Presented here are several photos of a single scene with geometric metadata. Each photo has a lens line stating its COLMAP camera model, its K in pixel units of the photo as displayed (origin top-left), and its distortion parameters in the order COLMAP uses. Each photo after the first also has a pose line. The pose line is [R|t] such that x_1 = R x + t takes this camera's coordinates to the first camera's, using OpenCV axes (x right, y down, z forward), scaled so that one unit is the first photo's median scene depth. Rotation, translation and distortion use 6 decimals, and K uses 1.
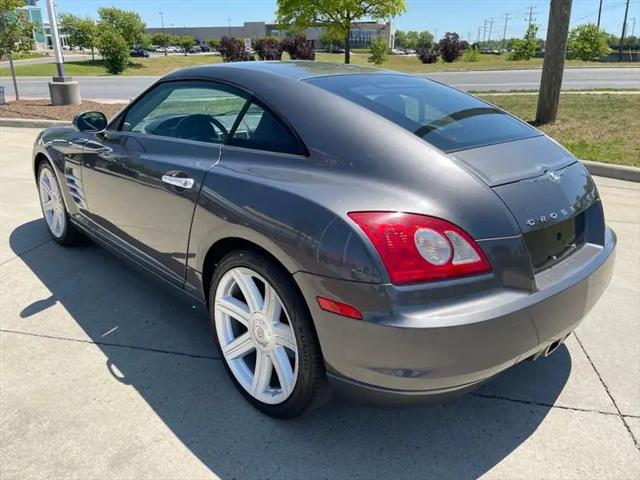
lens RADIAL K [[486.0, 0, 322.4], [0, 486.0, 234.5], [0, 0, 1]] dist [0.082678, -0.117957]
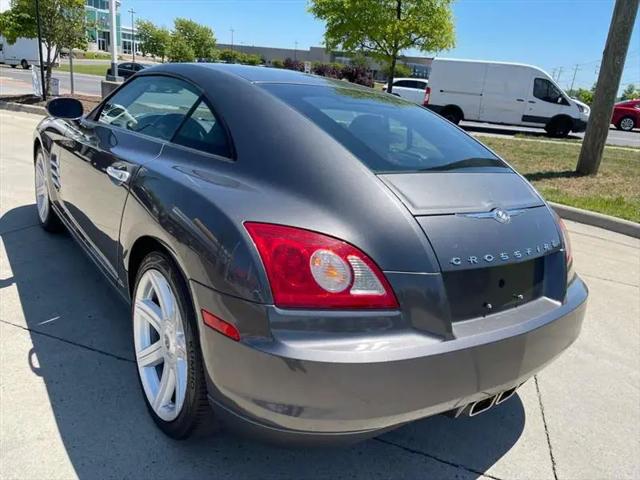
lens RADIAL K [[486.0, 0, 321.9], [0, 486.0, 241.8], [0, 0, 1]] dist [0.082678, -0.117957]
pose [[0.987682, 0.131393, -0.084971, 0.146029], [-0.134511, 0.990394, -0.032042, 0.001208], [0.079944, 0.043077, 0.995868, 0.055390]]
